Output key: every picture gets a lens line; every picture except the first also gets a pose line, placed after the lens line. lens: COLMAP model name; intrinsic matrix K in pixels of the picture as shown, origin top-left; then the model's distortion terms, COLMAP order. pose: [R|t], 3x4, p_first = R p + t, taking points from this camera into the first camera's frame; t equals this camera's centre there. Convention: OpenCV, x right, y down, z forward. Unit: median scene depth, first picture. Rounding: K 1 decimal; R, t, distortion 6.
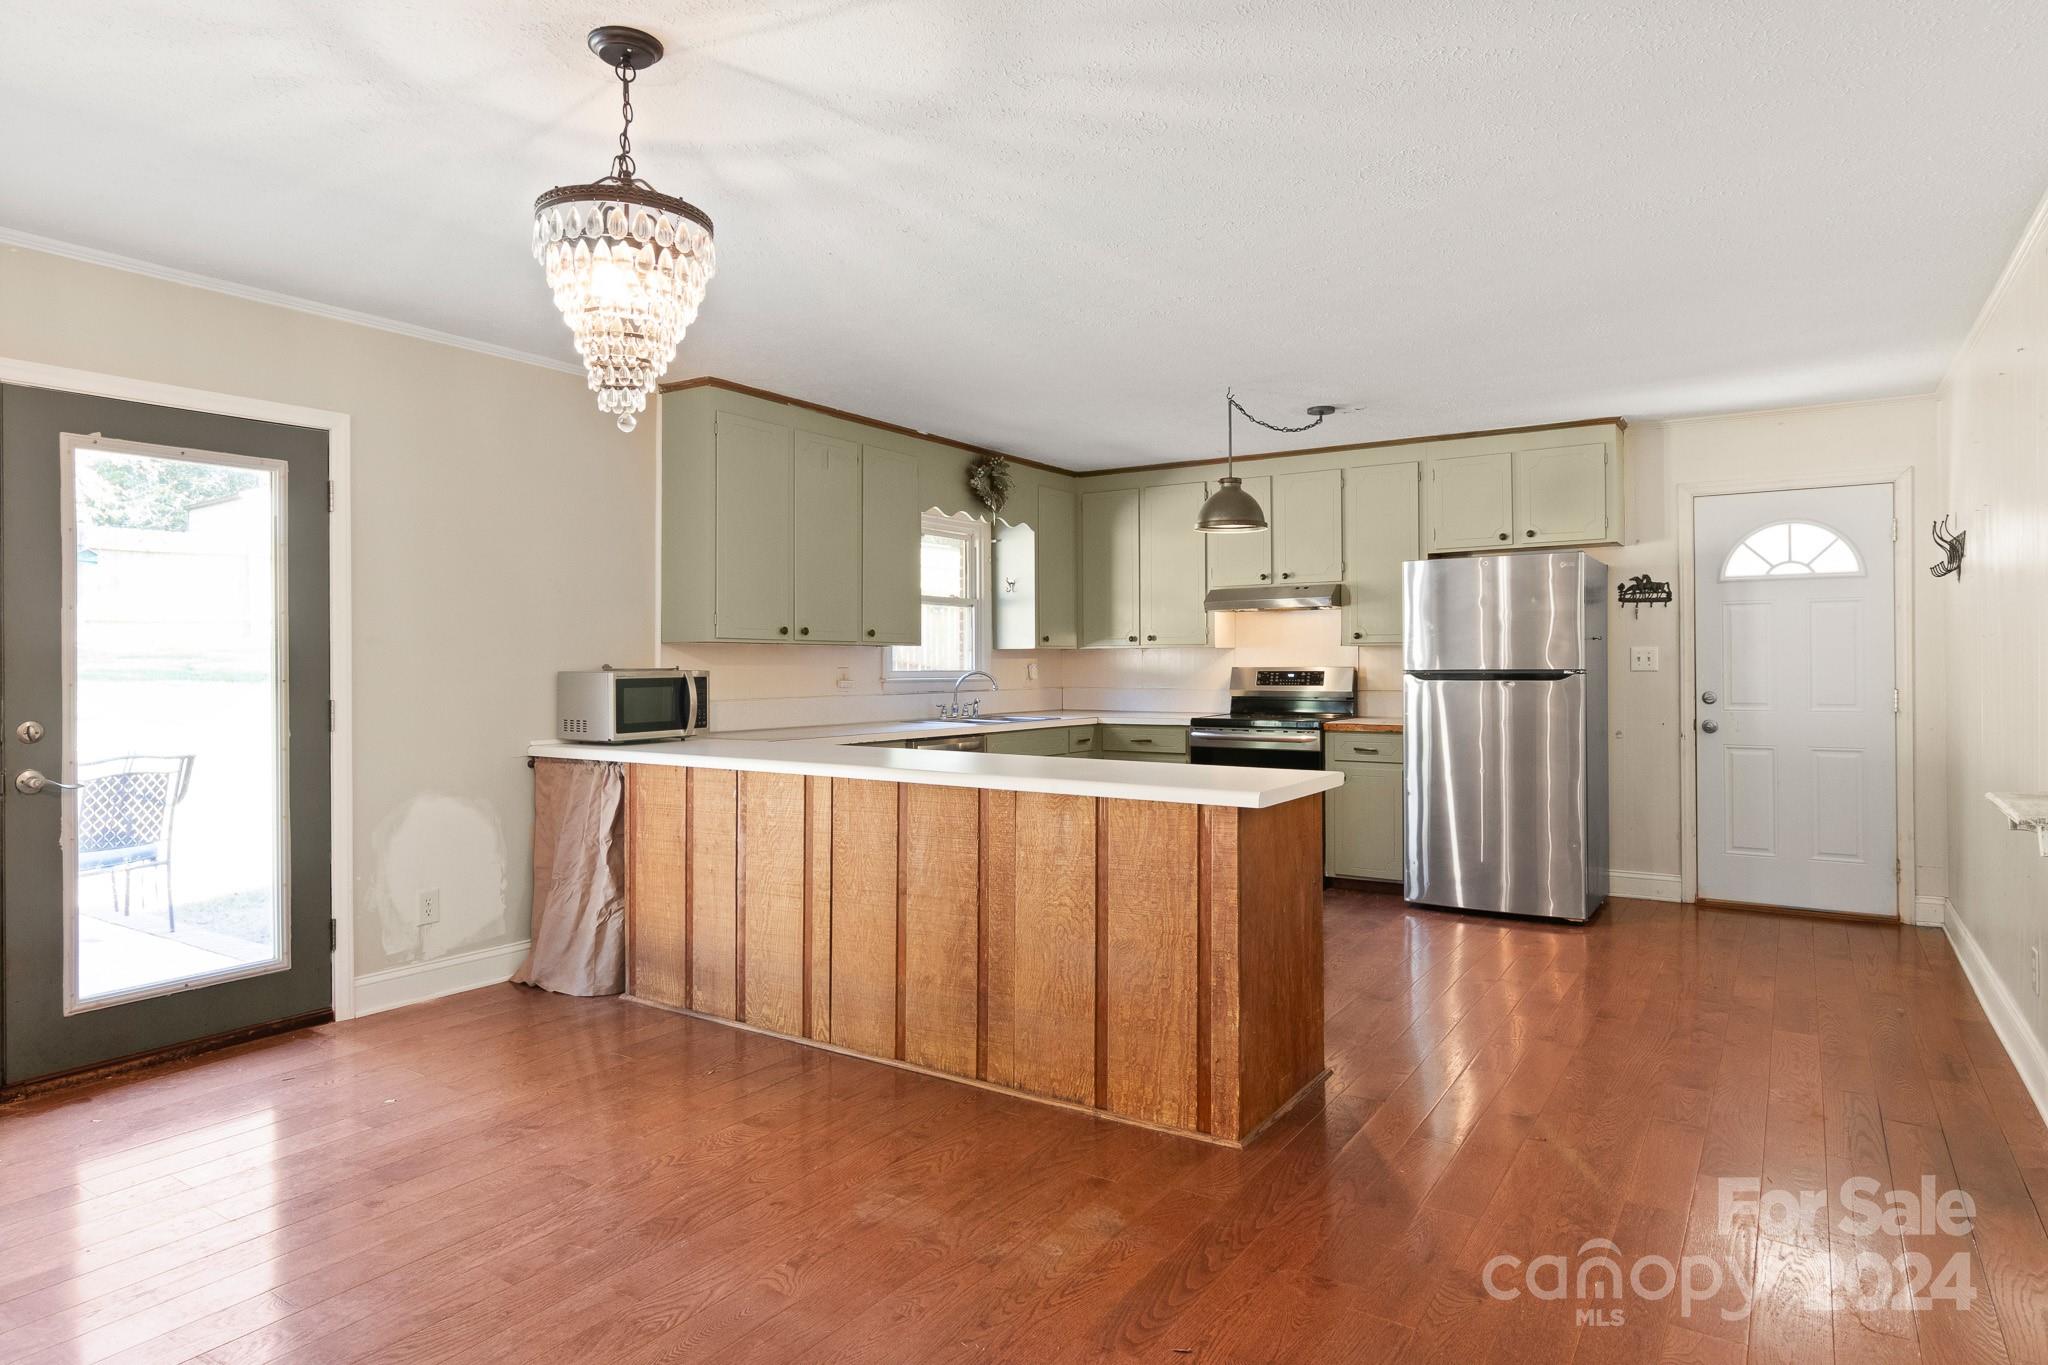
lens RADIAL K [[1186.5, 0, 1018.1], [0, 1186.5, 656.4], [0, 0, 1]] dist [-0.001640, 0.000538]
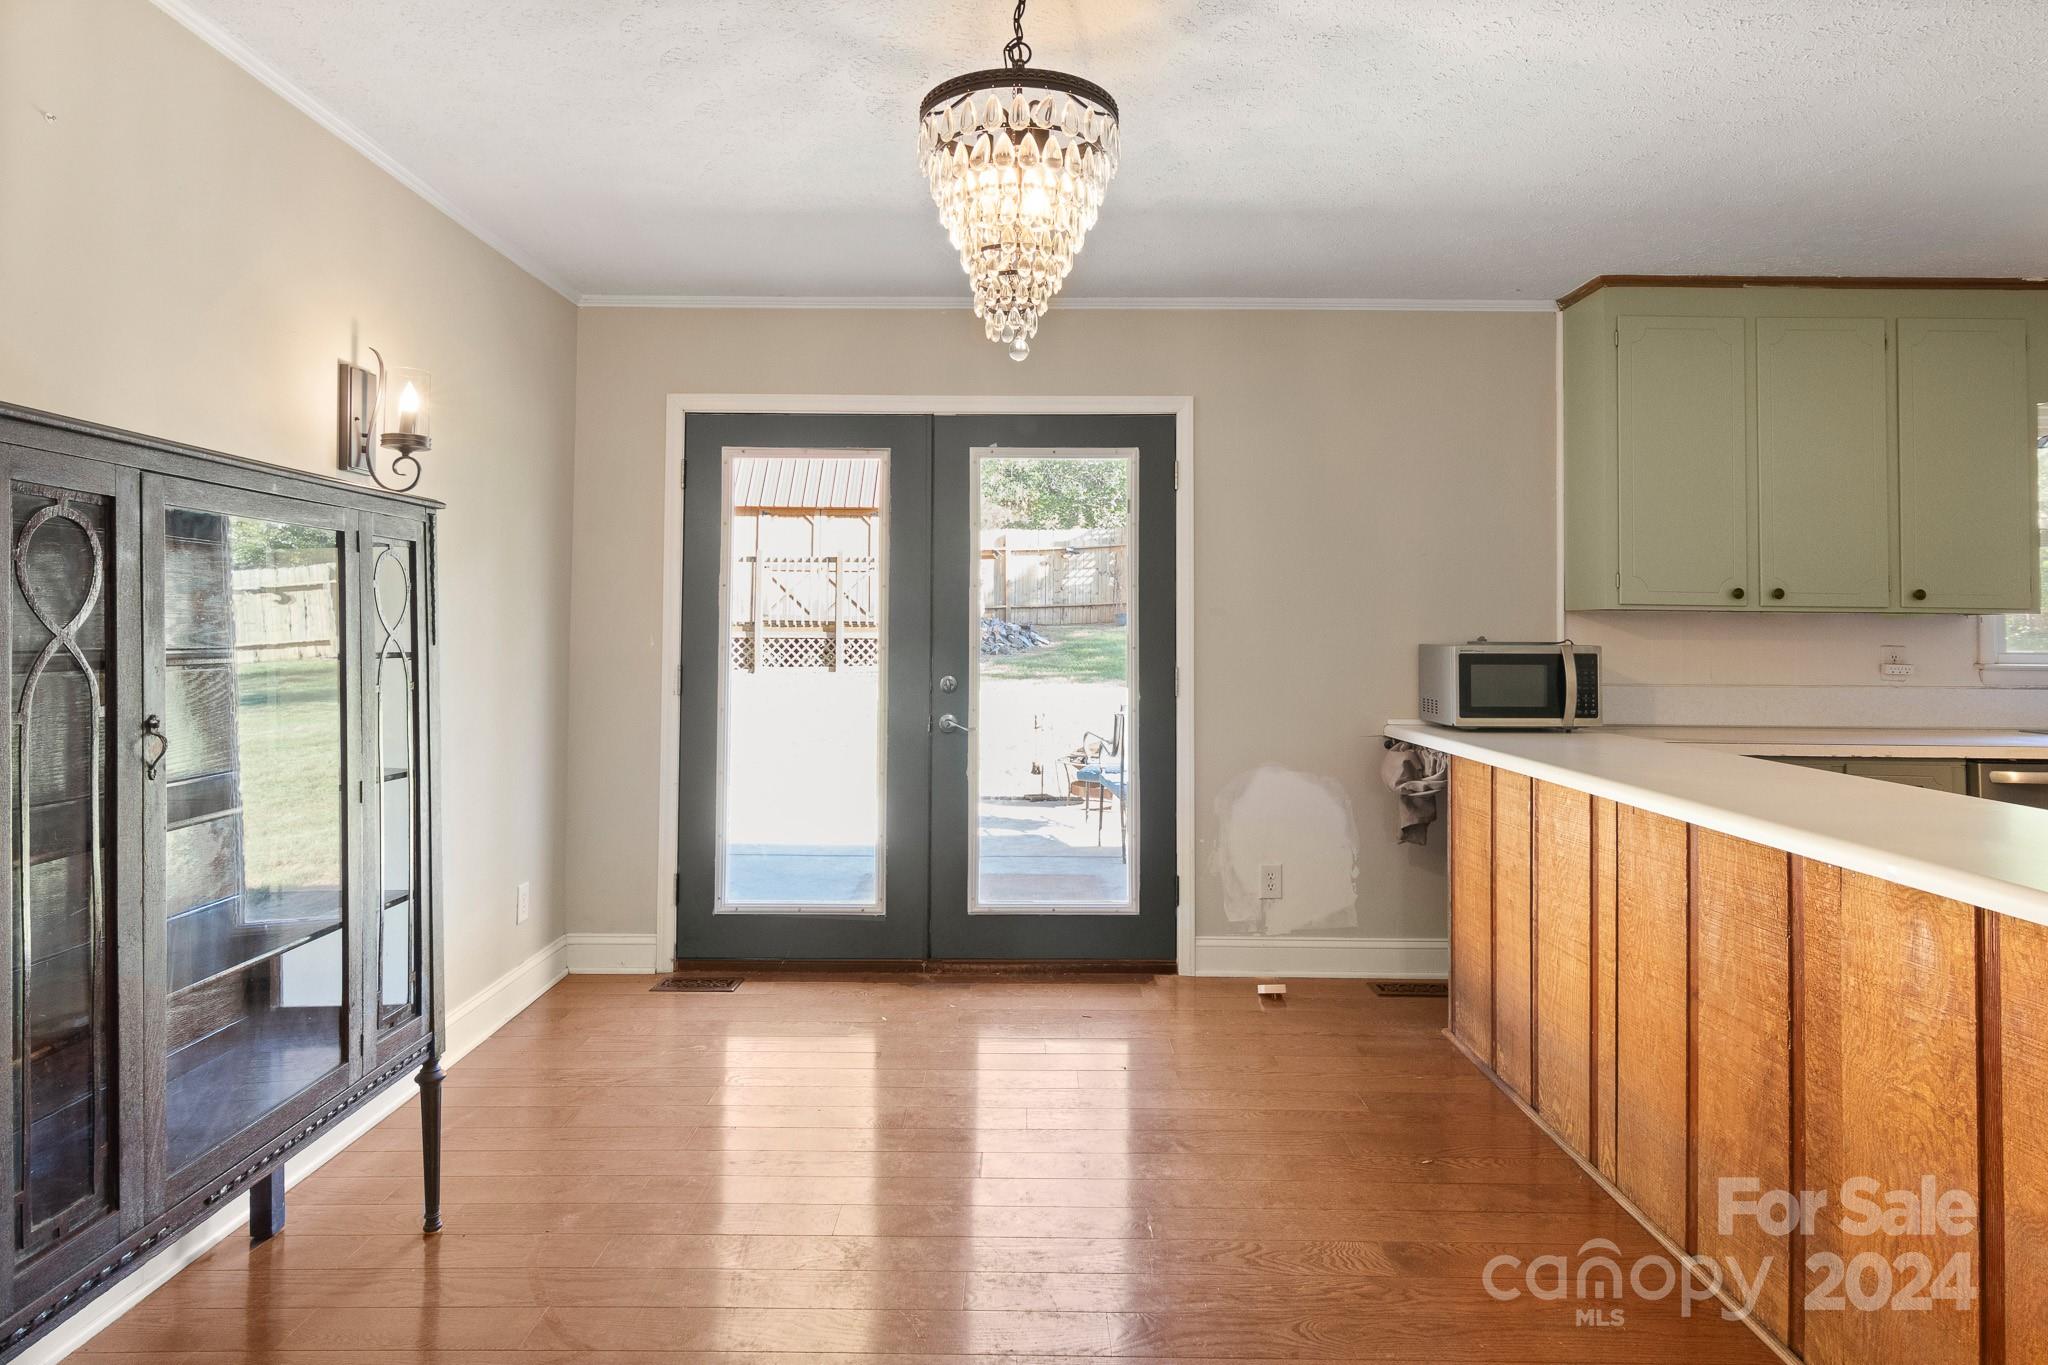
lens RADIAL K [[1159.5, 0, 1018.4], [0, 1159.5, 592.8], [0, 0, 1]] dist [-0.000963, -0.000450]
pose [[0.550571, -0.022165, -0.834494, 0.148269], [-0.004757, 0.999548, -0.029688, 0.001319], [0.834775, 0.020315, 0.550216, 0.221731]]
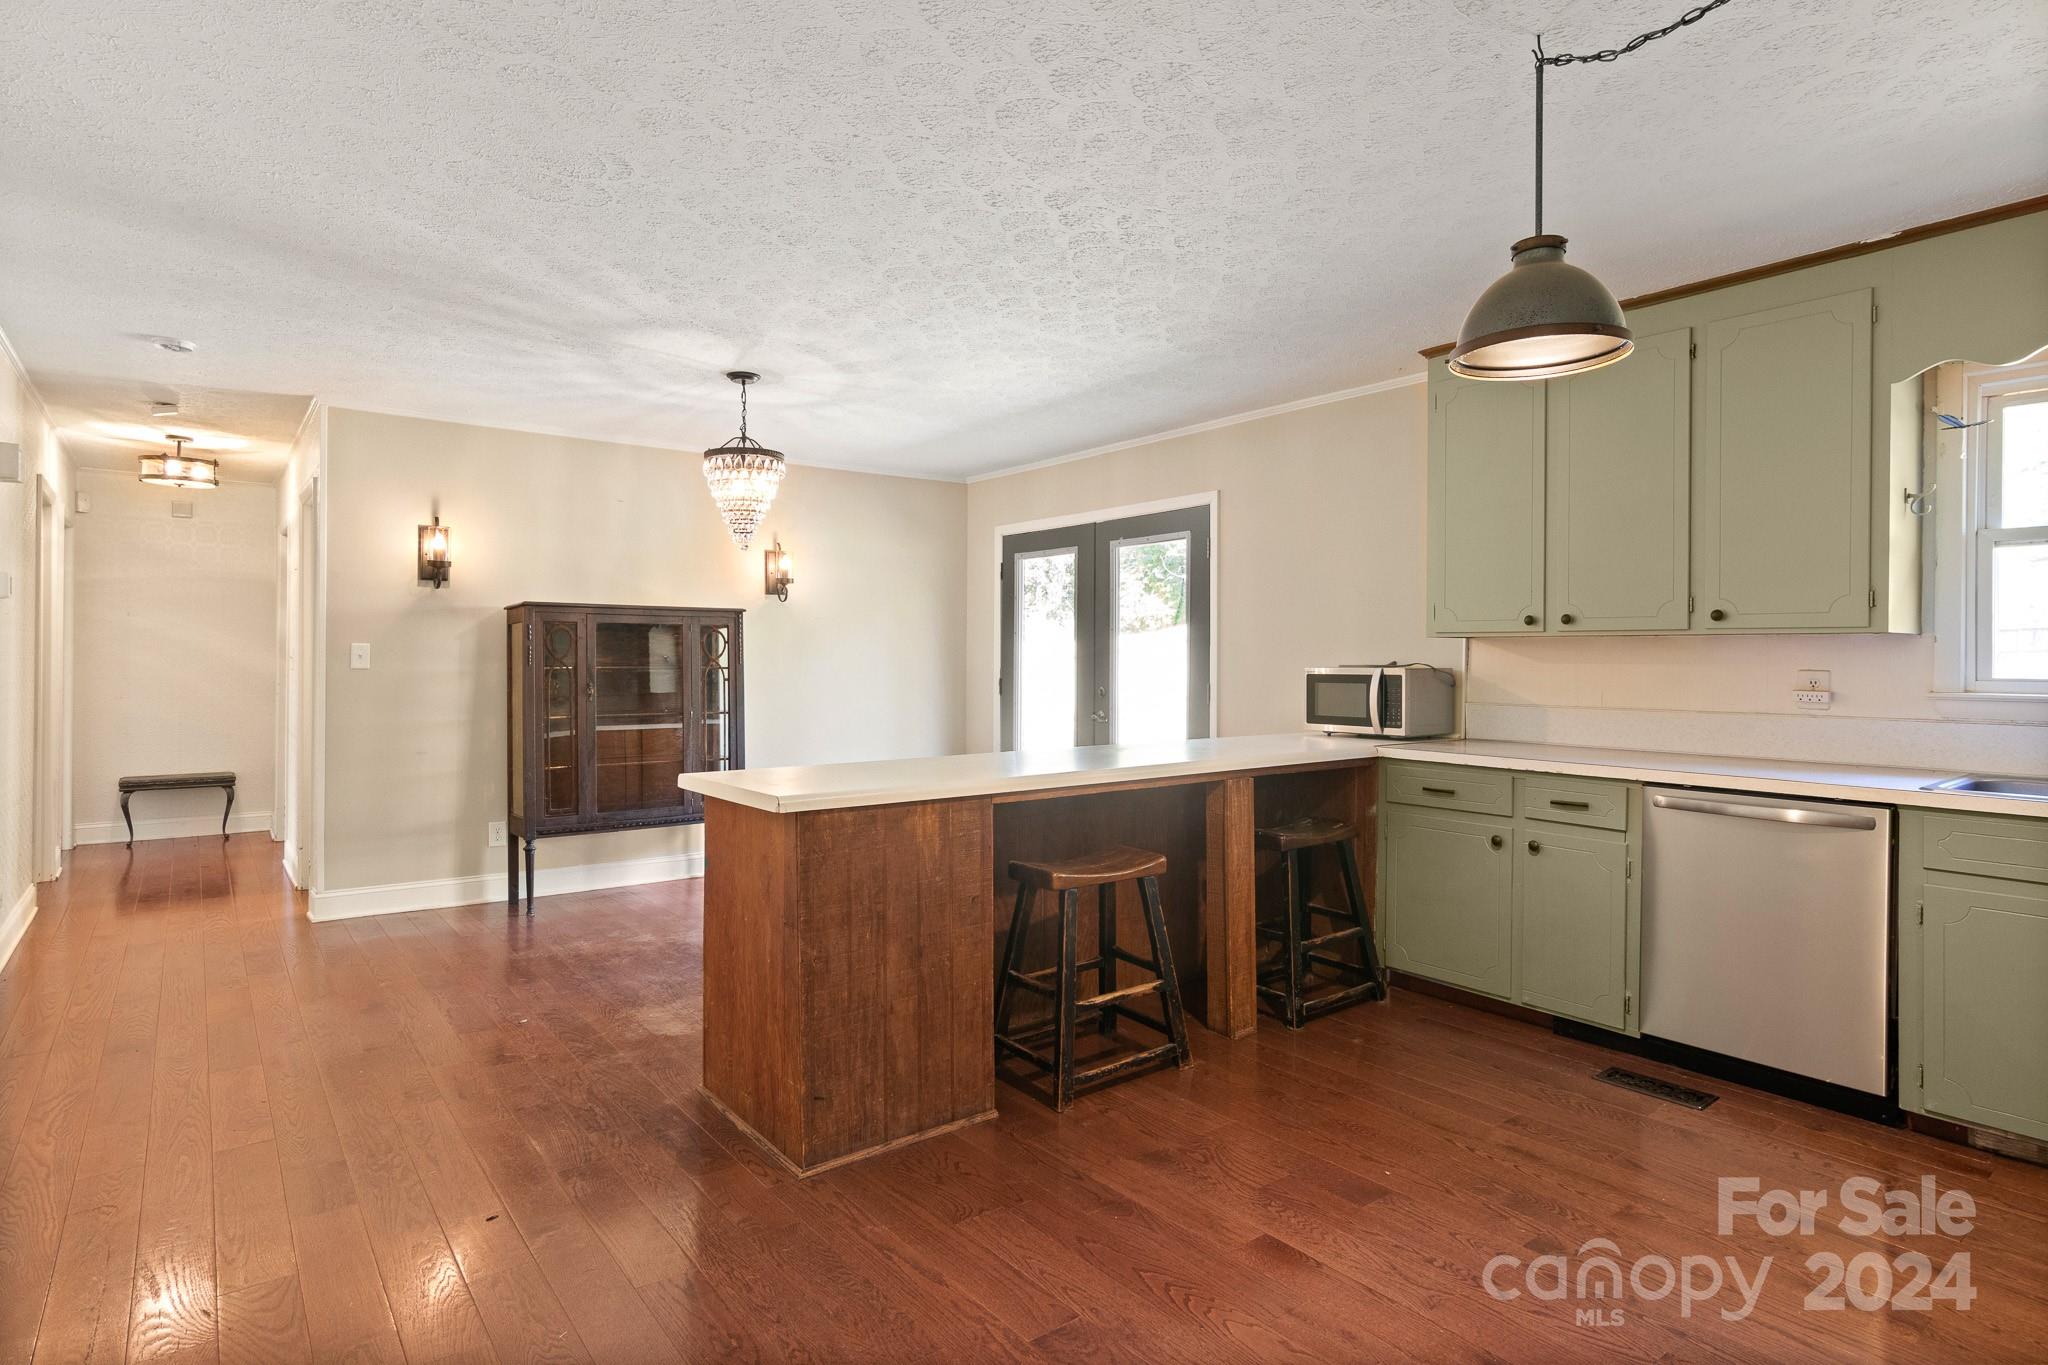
lens RADIAL K [[1073.9, 0, 1018.9], [0, 1073.9, 654.7], [0, 0, 1]] dist [0.000708, 0.000068]
pose [[-0.322961, -0.002104, -0.946410, 0.561433], [0.001135, 0.999996, -0.002611, 0.002758], [0.946412, -0.001917, -0.322957, 0.862436]]
